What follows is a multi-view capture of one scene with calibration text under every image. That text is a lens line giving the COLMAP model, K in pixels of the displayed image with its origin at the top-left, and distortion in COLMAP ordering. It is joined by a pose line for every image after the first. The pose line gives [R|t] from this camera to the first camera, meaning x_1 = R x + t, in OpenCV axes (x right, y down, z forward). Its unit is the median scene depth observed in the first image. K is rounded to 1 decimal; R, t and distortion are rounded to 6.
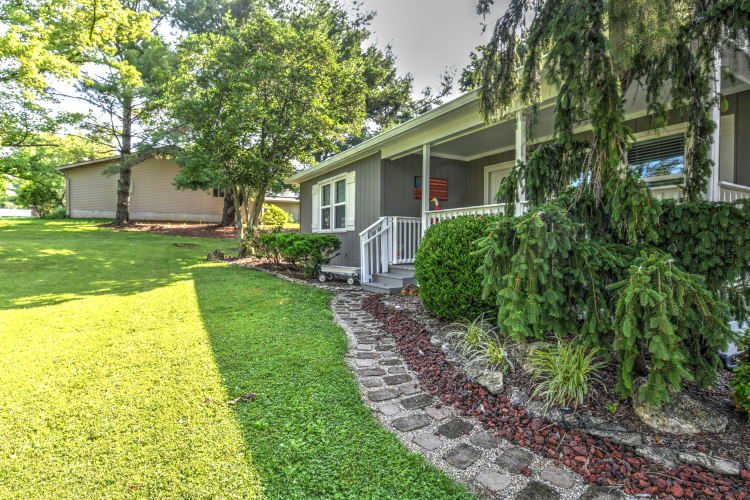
lens RADIAL K [[394.5, 0, 369.7], [0, 394.5, 245.2], [0, 0, 1]] dist [-0.002678, 0.000201]
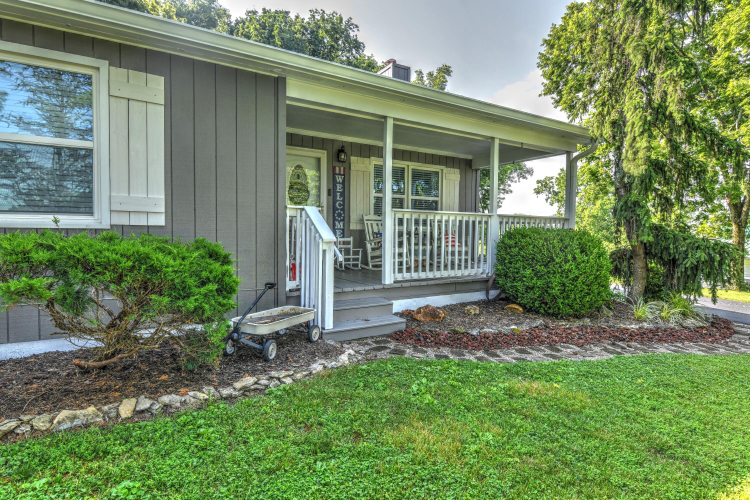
lens RADIAL K [[383.1, 0, 374.4], [0, 383.1, 250.8], [0, 0, 1]] dist [0.000545, -0.002816]
pose [[-0.036354, -0.058747, 0.997611, -0.468066], [-0.005455, 0.998267, 0.058586, -0.038120], [-0.999324, -0.003312, -0.036612, 0.839843]]
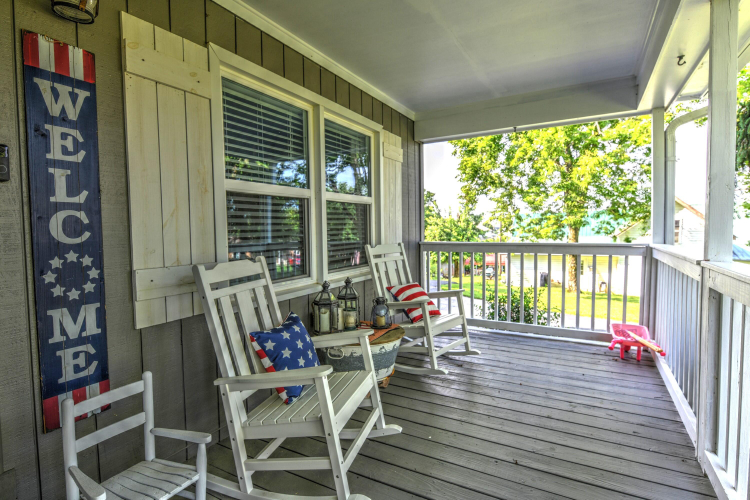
lens RADIAL K [[383.1, 0, 372.5], [0, 383.1, 246.6], [0, 0, 1]] dist [0.000545, -0.002816]
pose [[-0.520660, -0.035290, 0.853035, 0.147527], [0.020361, 0.998348, 0.053729, -0.085824], [-0.853521, 0.045343, -0.519081, 0.859220]]
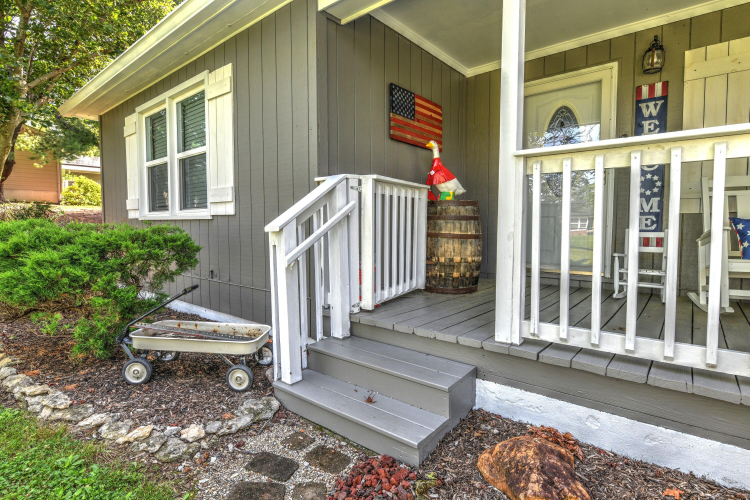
lens RADIAL K [[383.1, 0, 372.7], [0, 383.1, 247.6], [0, 0, 1]] dist [0.000545, -0.002816]
pose [[0.934061, -0.027591, 0.356045, -0.048635], [0.009741, 0.998608, 0.051830, -0.023971], [-0.356980, -0.044944, 0.933030, 0.612523]]
